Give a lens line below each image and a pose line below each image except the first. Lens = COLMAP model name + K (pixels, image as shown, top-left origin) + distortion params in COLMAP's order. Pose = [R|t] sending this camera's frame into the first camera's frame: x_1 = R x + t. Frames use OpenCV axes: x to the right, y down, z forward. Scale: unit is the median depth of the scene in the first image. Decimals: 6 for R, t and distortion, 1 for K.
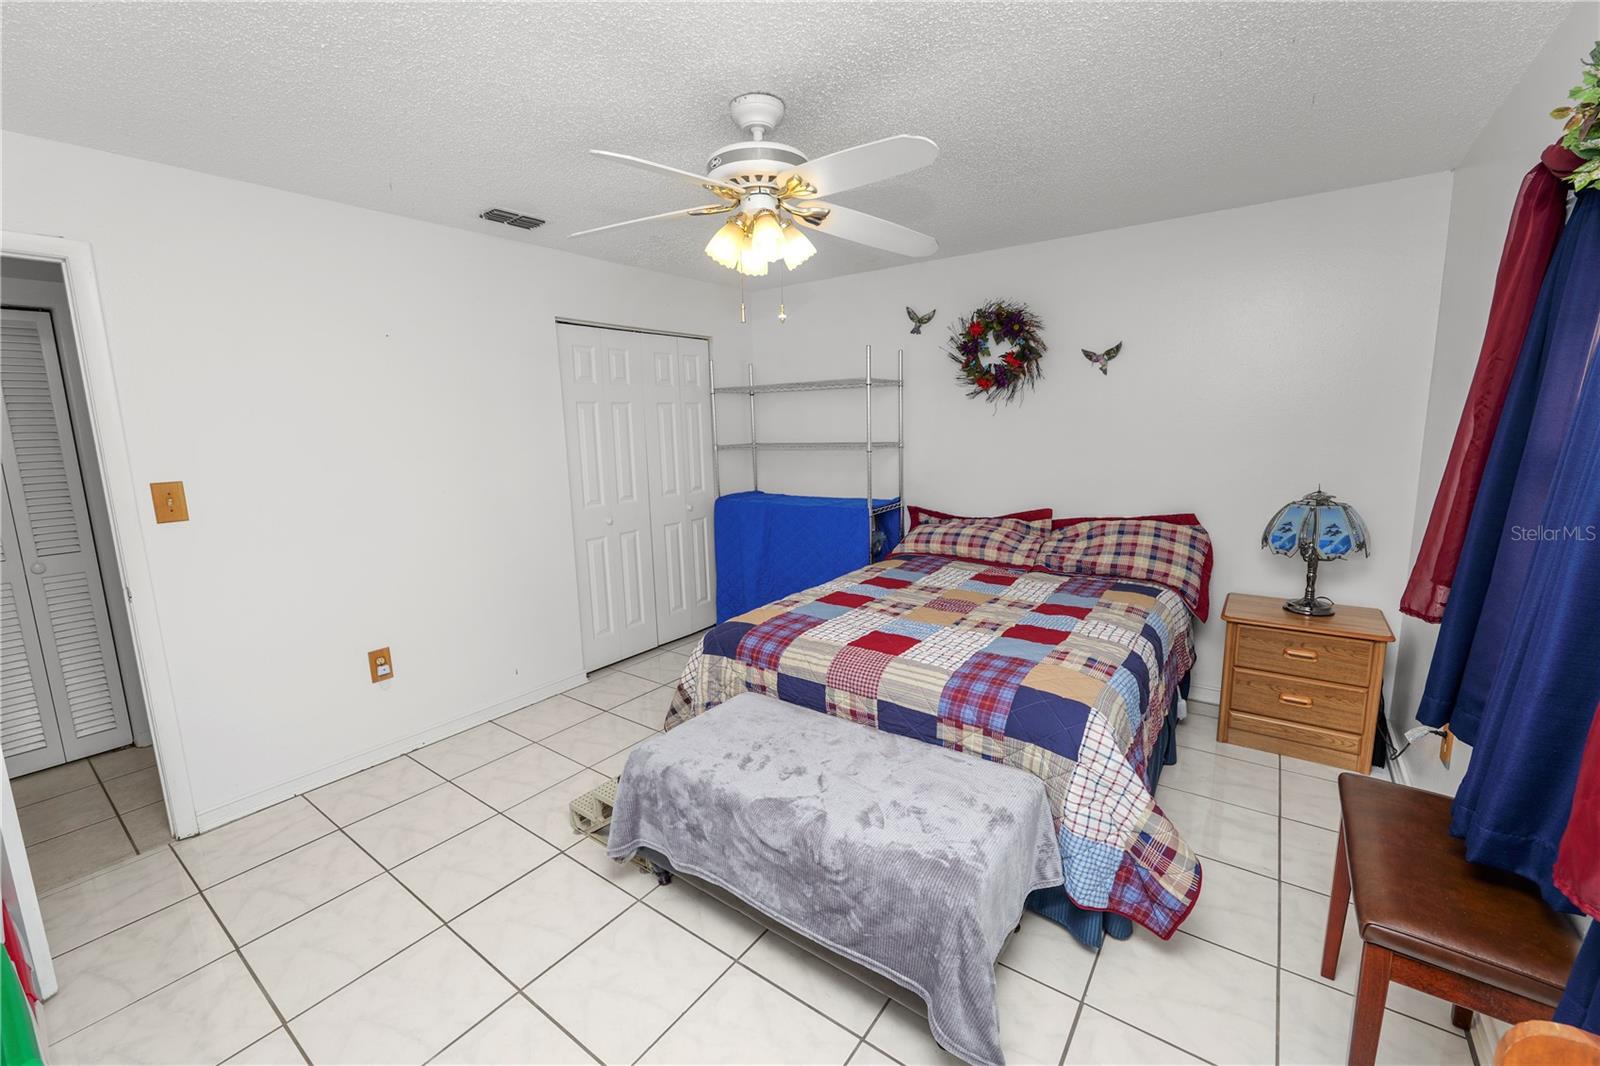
lens RADIAL K [[650.9, 0, 798.9], [0, 650.9, 529.1], [0, 0, 1]] dist [-0.012835, 0.000852]
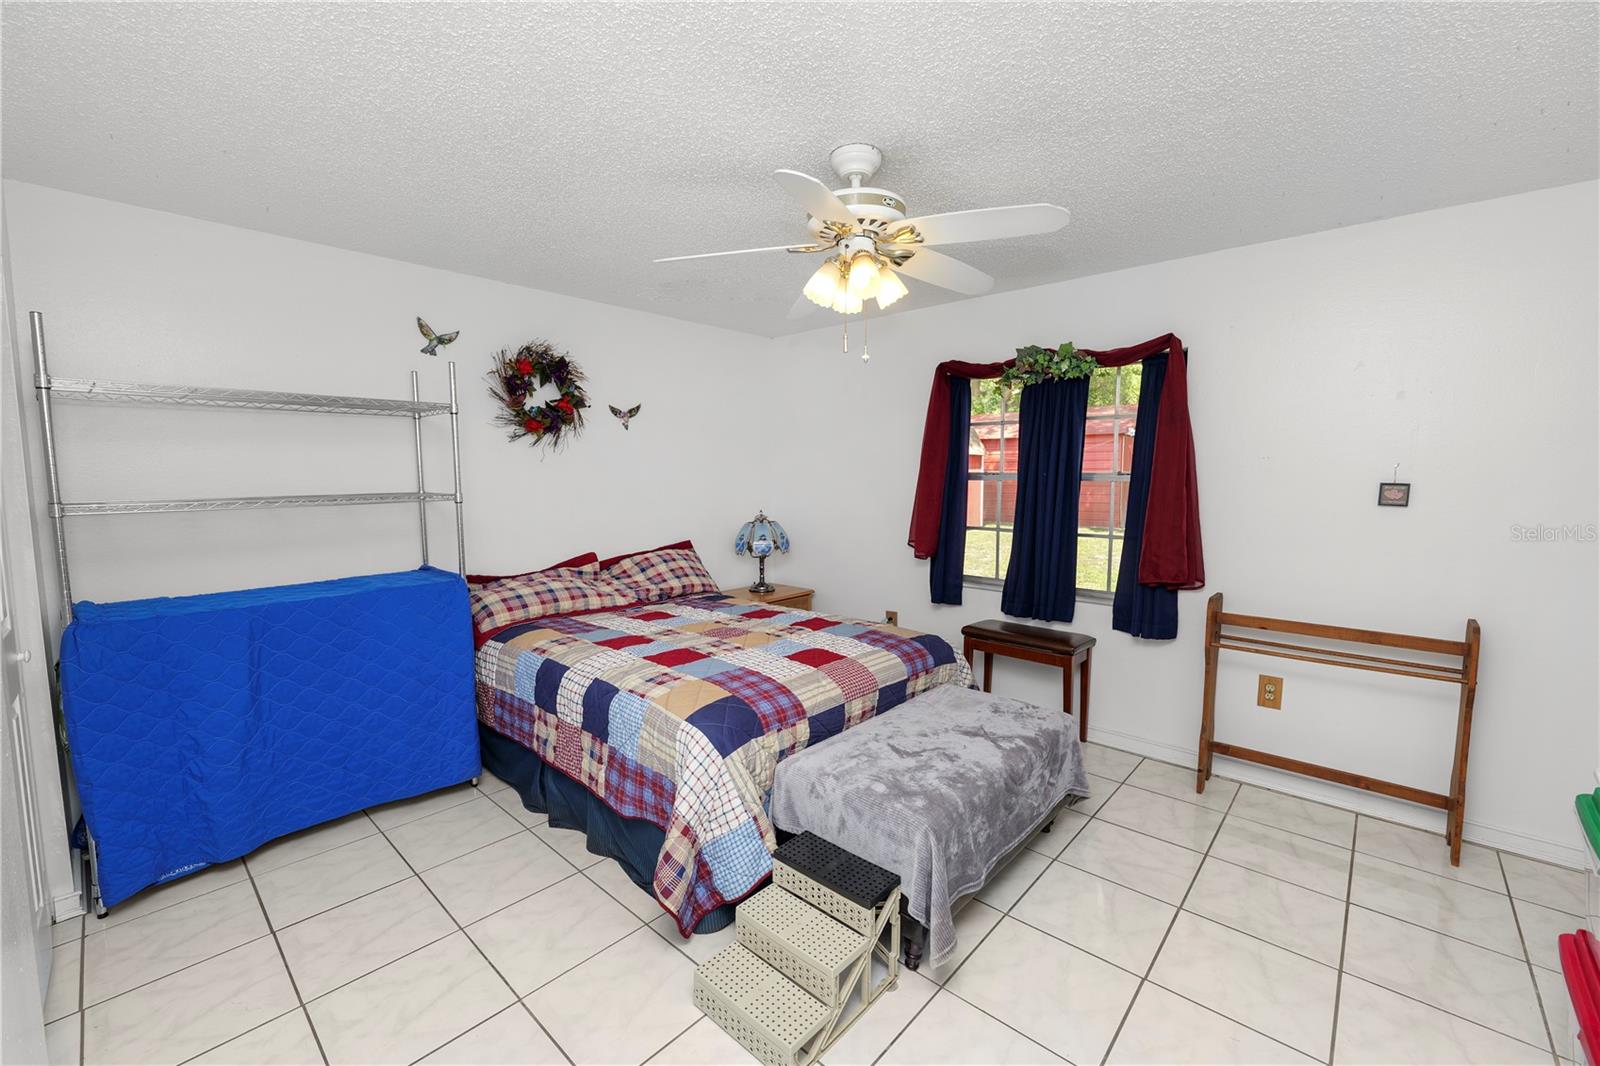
lens RADIAL K [[650.9, 0, 789.6], [0, 650.9, 537.4], [0, 0, 1]] dist [-0.012835, 0.000852]
pose [[0.114497, -0.074096, 0.990656, -0.683748], [0.163393, 0.985038, 0.054791, -0.067506], [-0.979894, 0.155593, 0.124891, 0.624938]]
